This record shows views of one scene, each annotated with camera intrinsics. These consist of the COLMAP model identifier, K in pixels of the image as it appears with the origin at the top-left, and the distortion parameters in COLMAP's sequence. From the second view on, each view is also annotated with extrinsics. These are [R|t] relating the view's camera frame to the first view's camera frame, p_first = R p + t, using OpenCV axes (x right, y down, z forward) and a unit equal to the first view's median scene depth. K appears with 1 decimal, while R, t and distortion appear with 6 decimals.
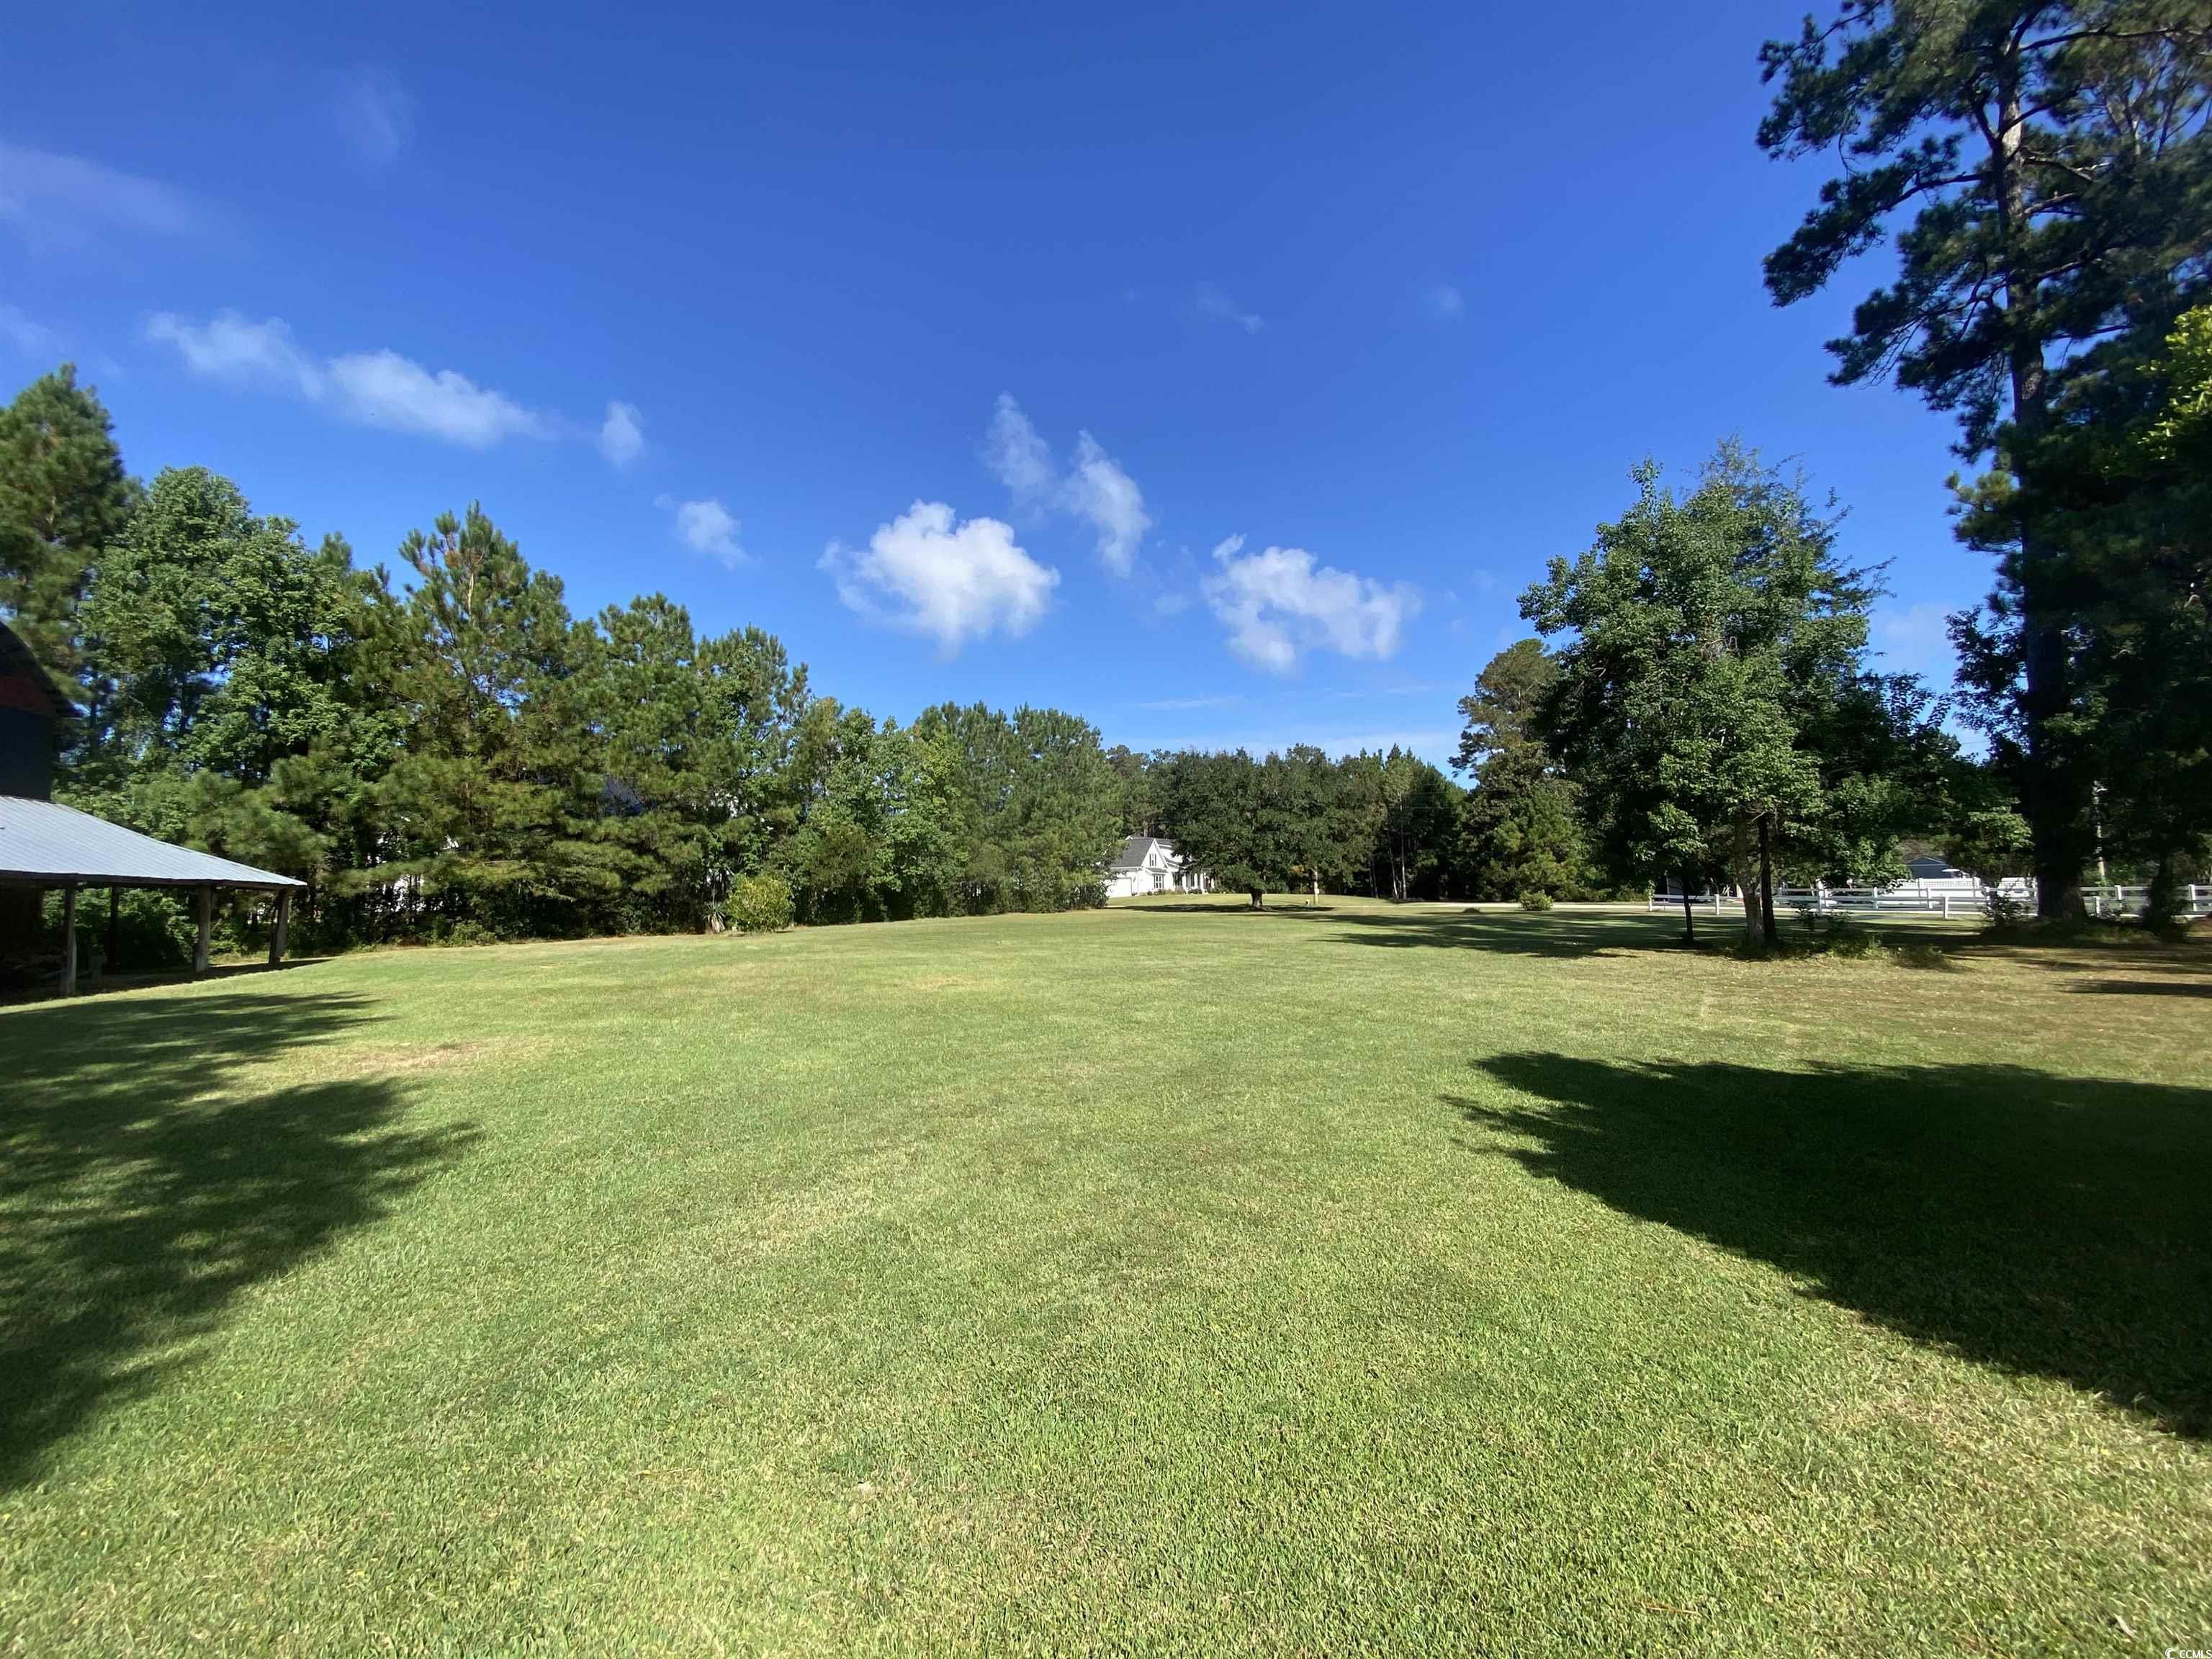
lens RADIAL K [[900.0, 0, 1099.4], [0, 900.0, 825.7], [0, 0, 1]] dist [0.010313, -0.015695]
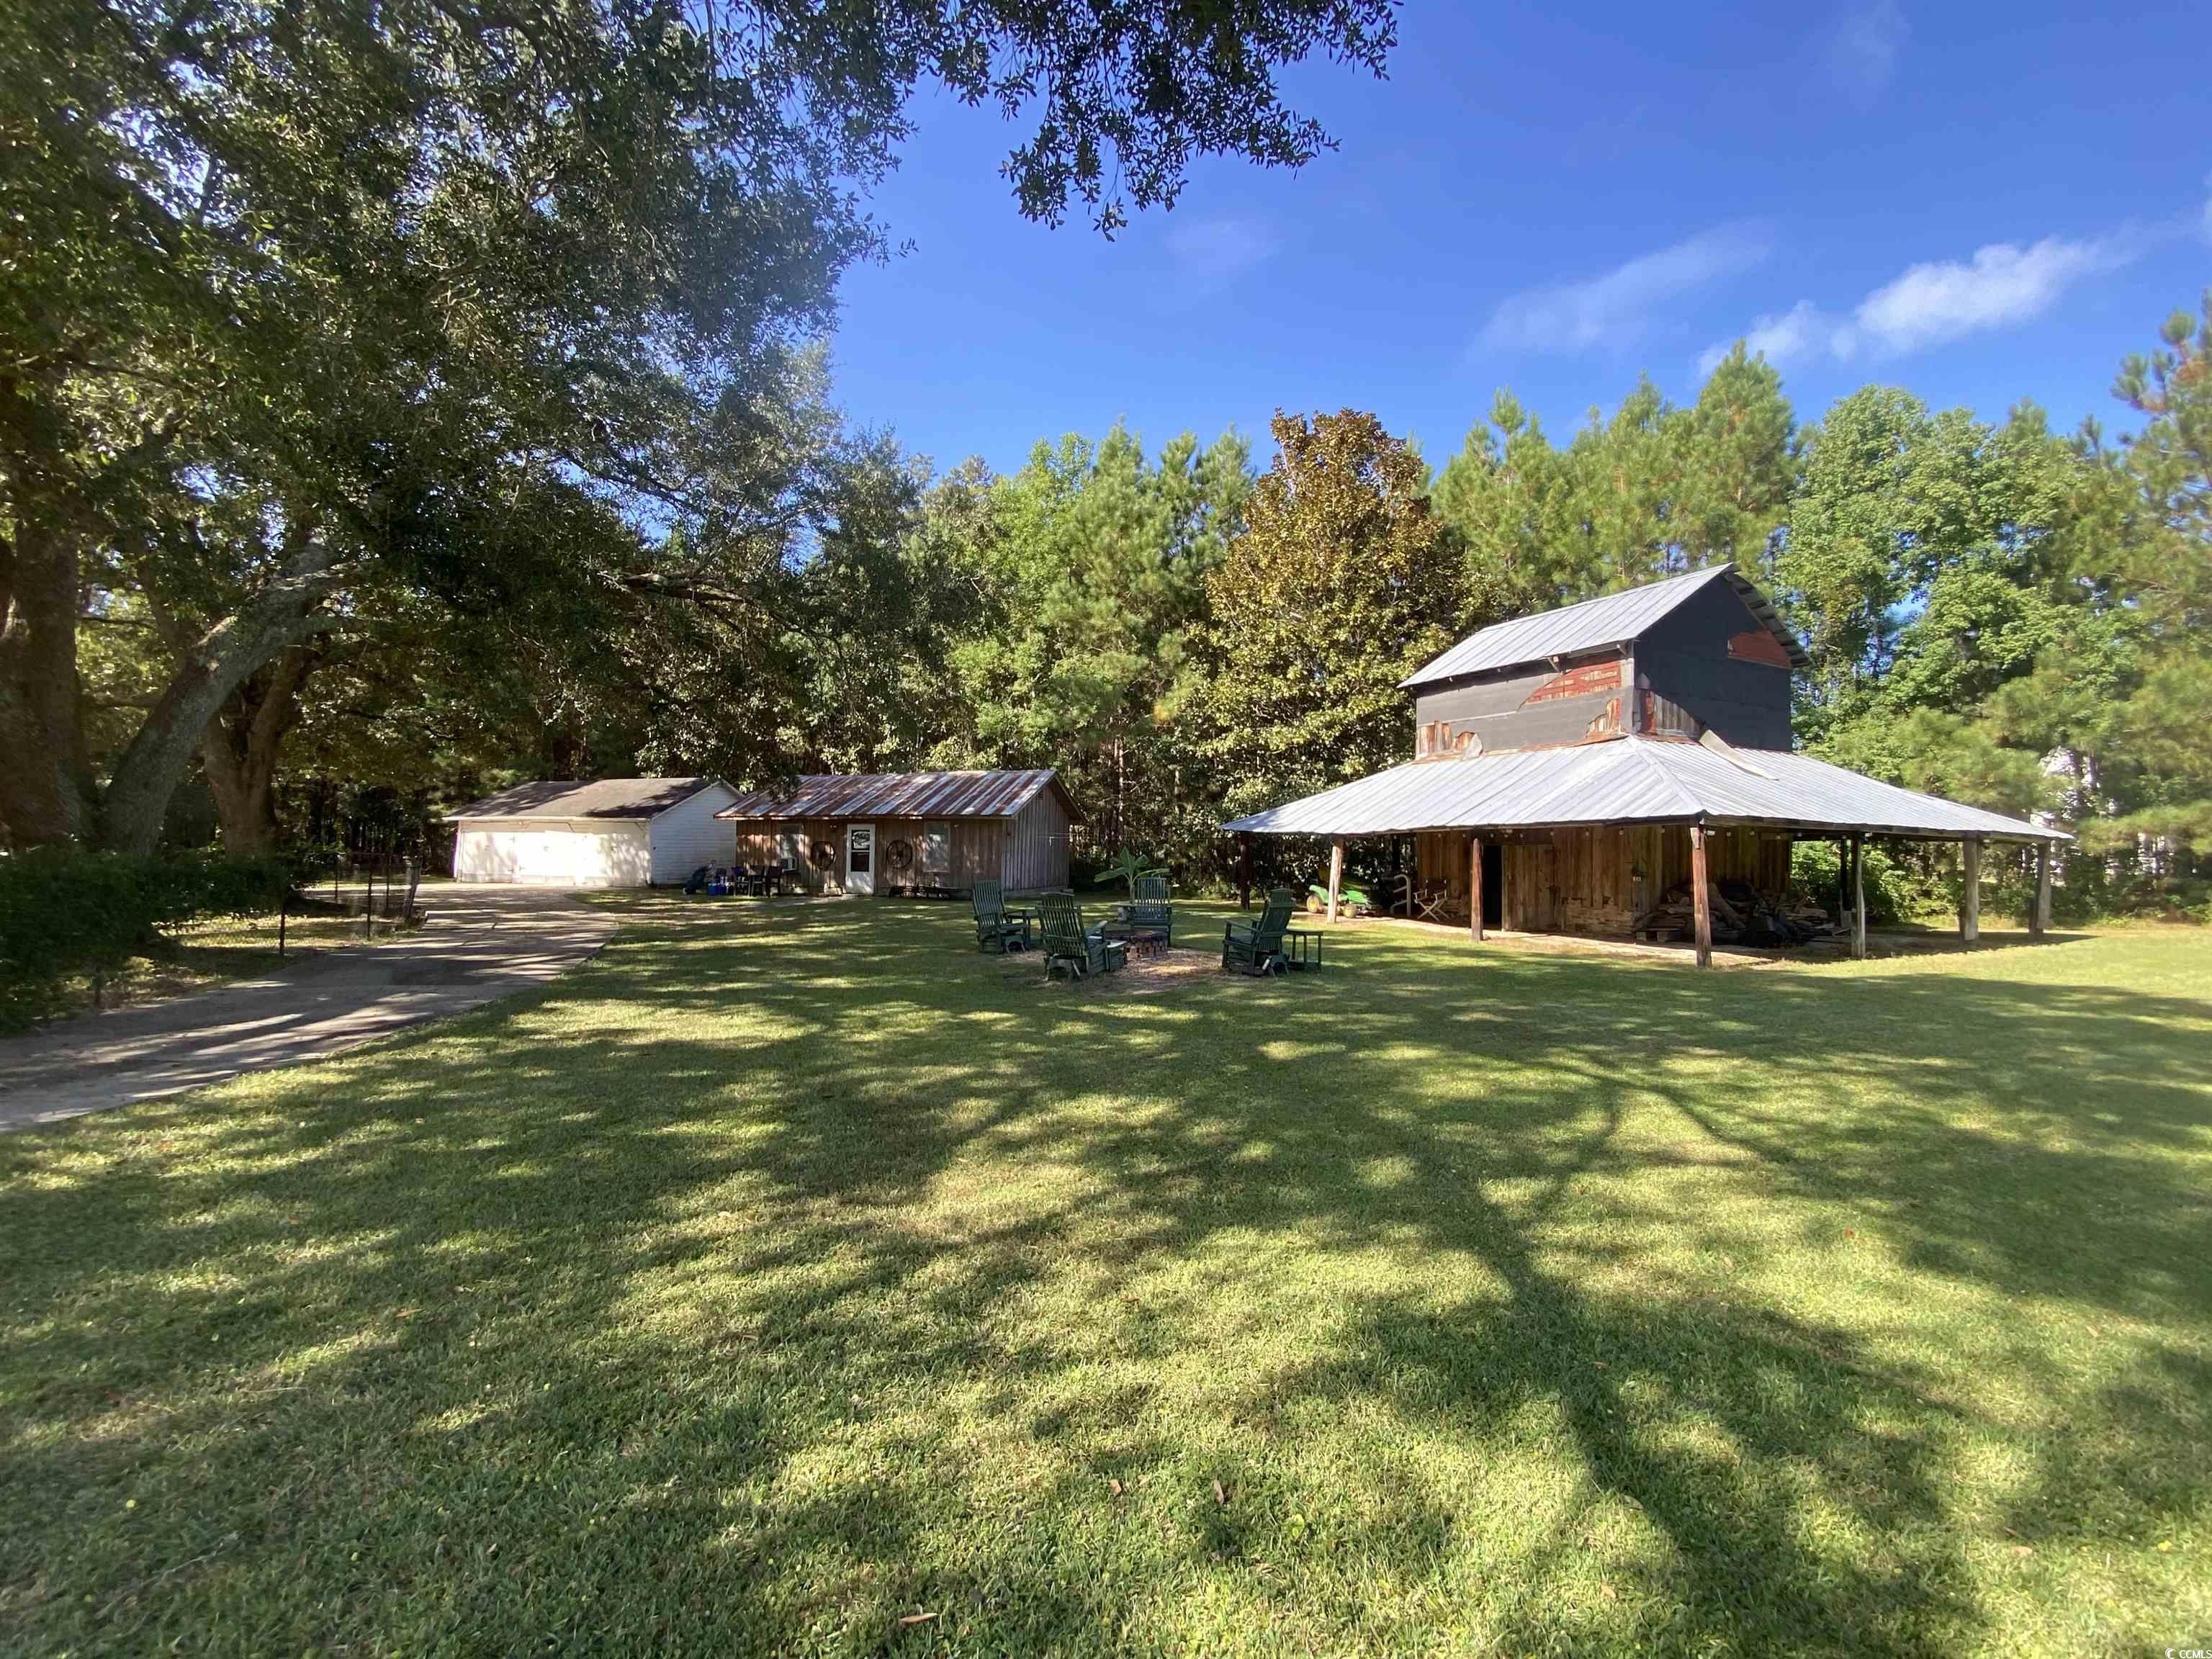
lens RADIAL K [[900.0, 0, 1099.4], [0, 900.0, 825.7], [0, 0, 1]] dist [0.010313, -0.015695]
pose [[0.147627, -0.009316, -0.988999, -0.221997], [0.055246, 0.998472, -0.001158, 0.009275], [0.987499, -0.054467, 0.147917, 0.054544]]
